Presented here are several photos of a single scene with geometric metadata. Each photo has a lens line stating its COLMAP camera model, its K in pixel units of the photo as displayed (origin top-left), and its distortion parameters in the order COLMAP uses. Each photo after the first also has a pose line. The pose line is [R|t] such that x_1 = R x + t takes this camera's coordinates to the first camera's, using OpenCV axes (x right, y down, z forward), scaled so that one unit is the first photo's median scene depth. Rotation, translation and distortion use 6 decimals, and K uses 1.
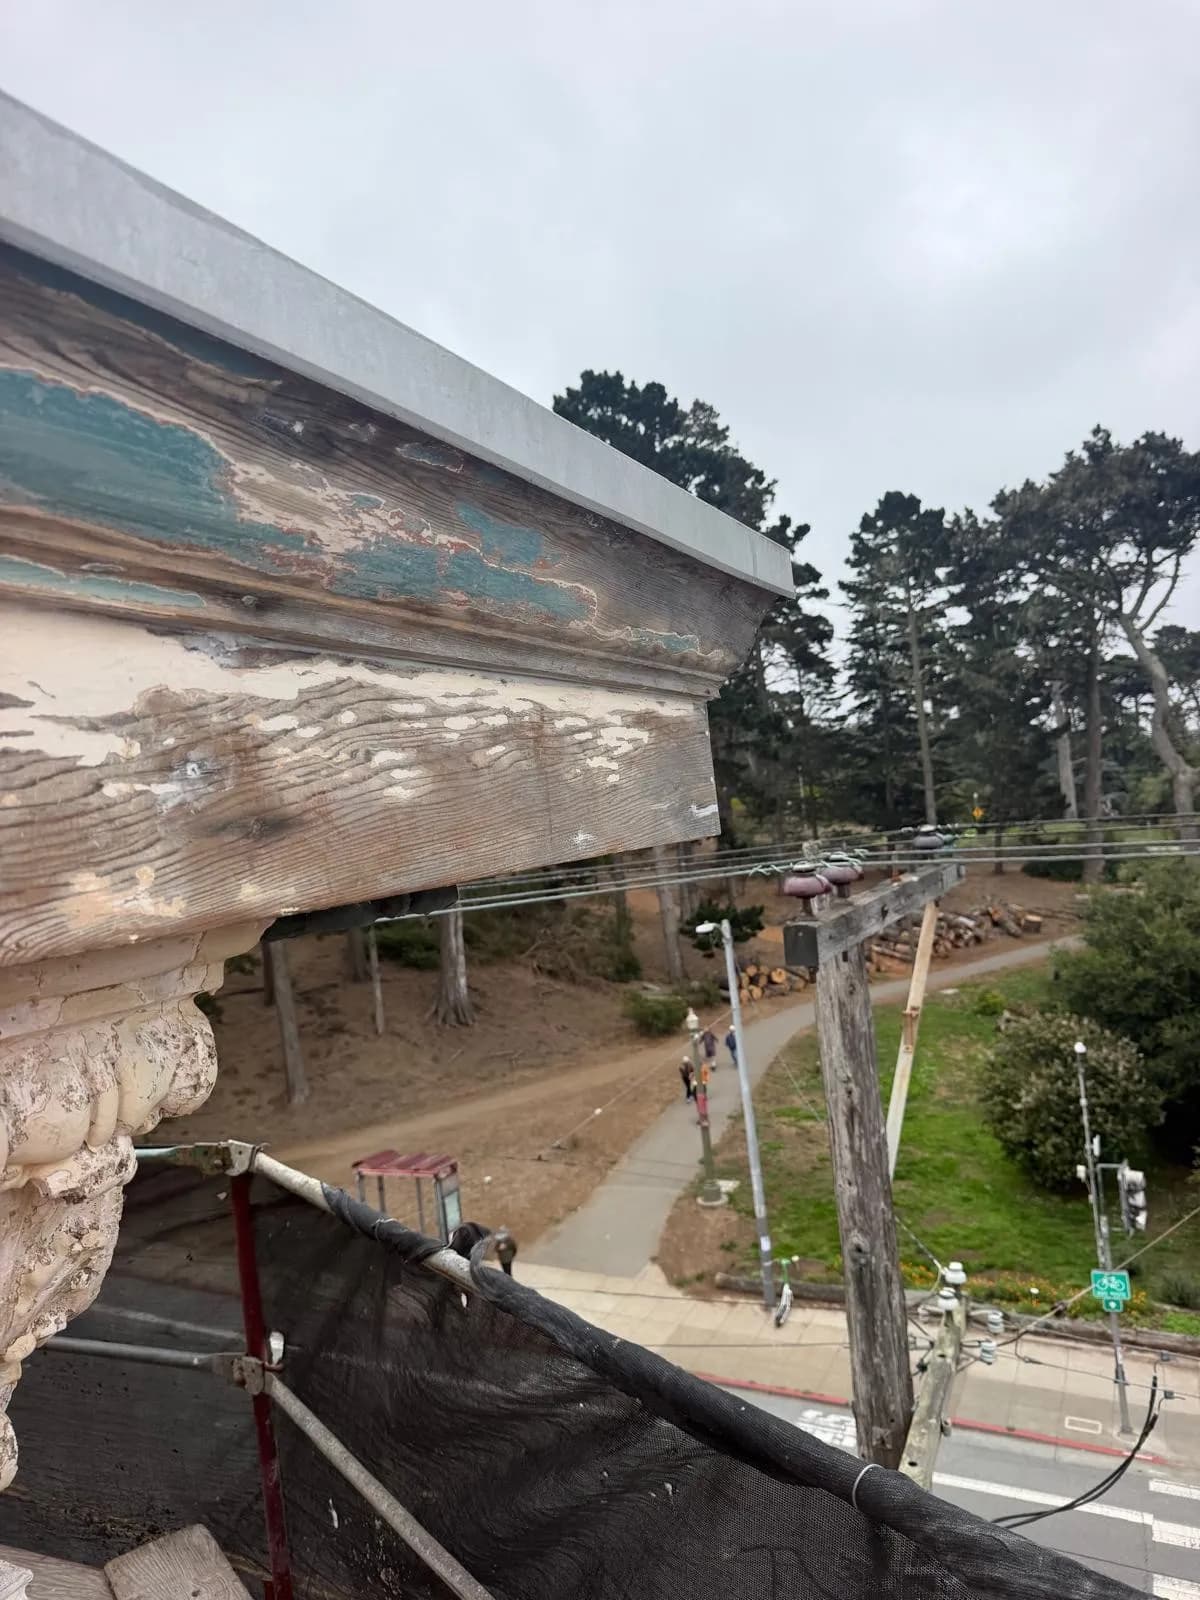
lens RADIAL K [[1129.8, 0, 600.0], [0, 1129.8, 800.0], [0, 0, 1]] dist [0.057142, -0.096846]
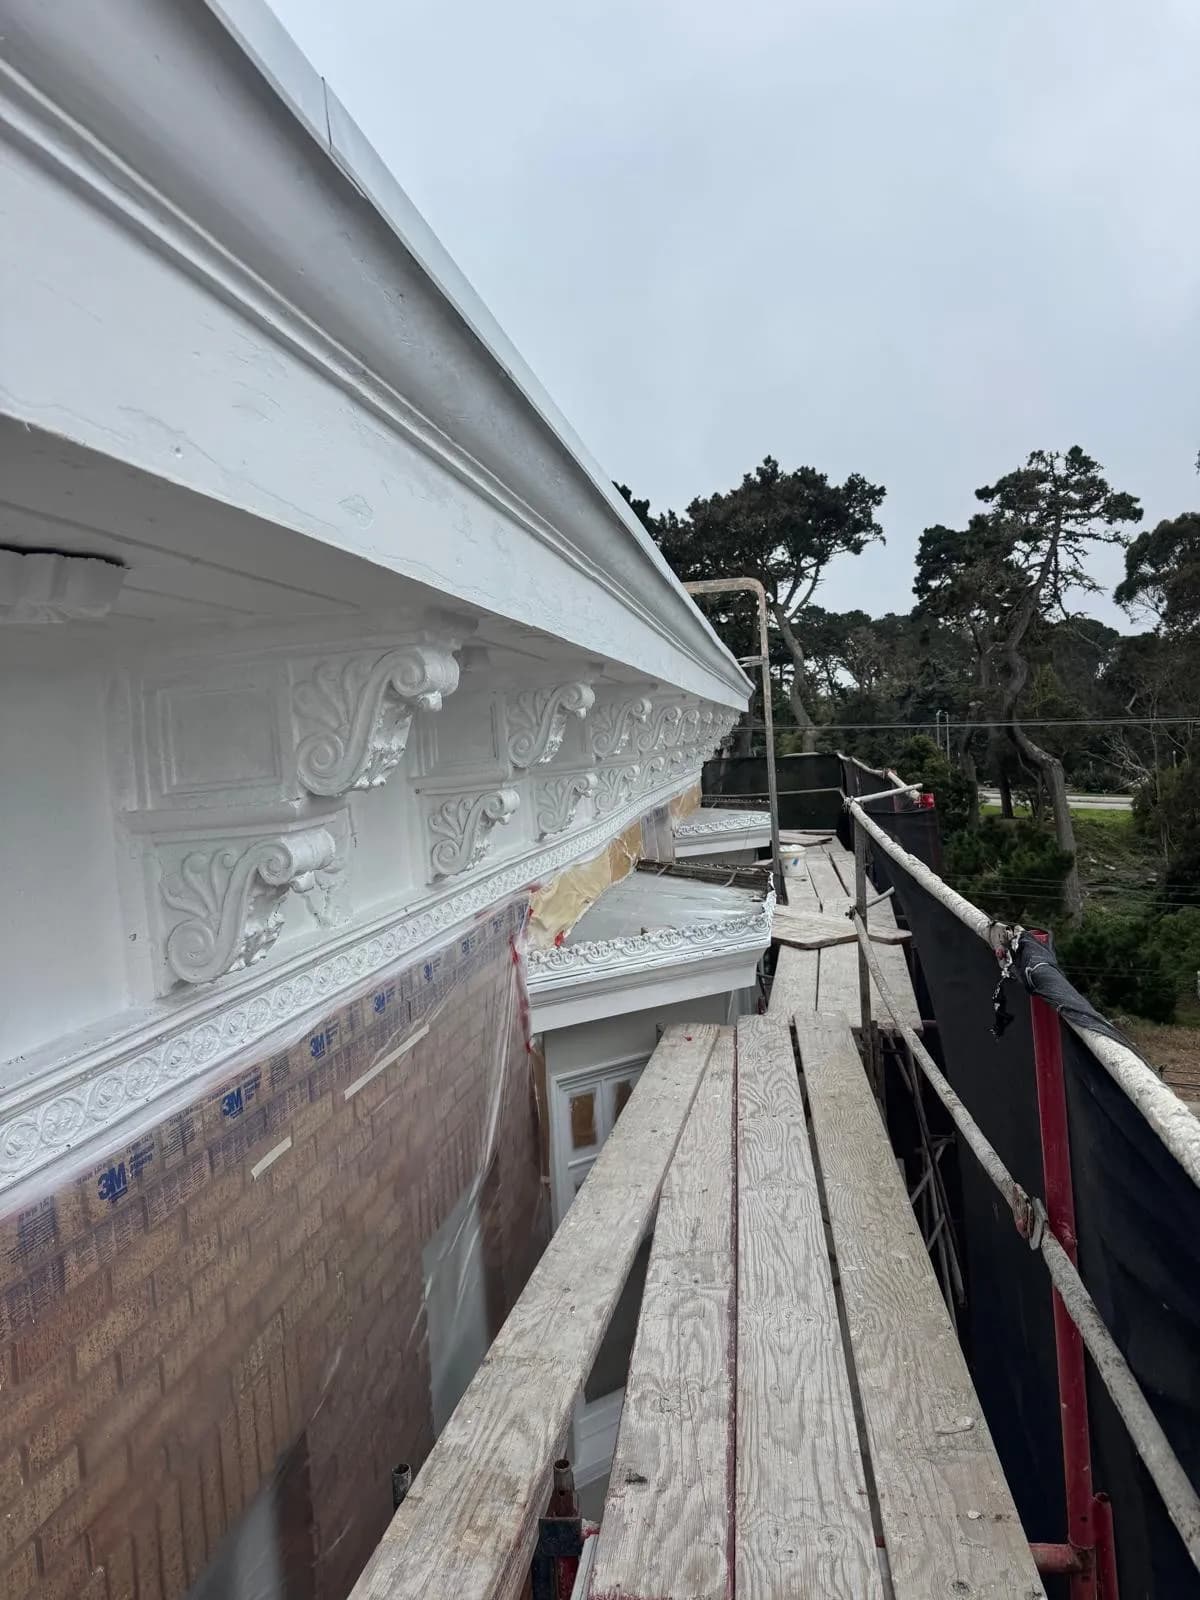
lens RADIAL K [[1129.8, 0, 600.0], [0, 1129.8, 800.0], [0, 0, 1]] dist [0.057142, -0.096846]
pose [[0.957815, 0.038359, 0.284814, -0.094232], [-0.053628, 0.997501, 0.046006, 0.009607], [-0.282337, -0.059339, 0.957478, -0.193832]]
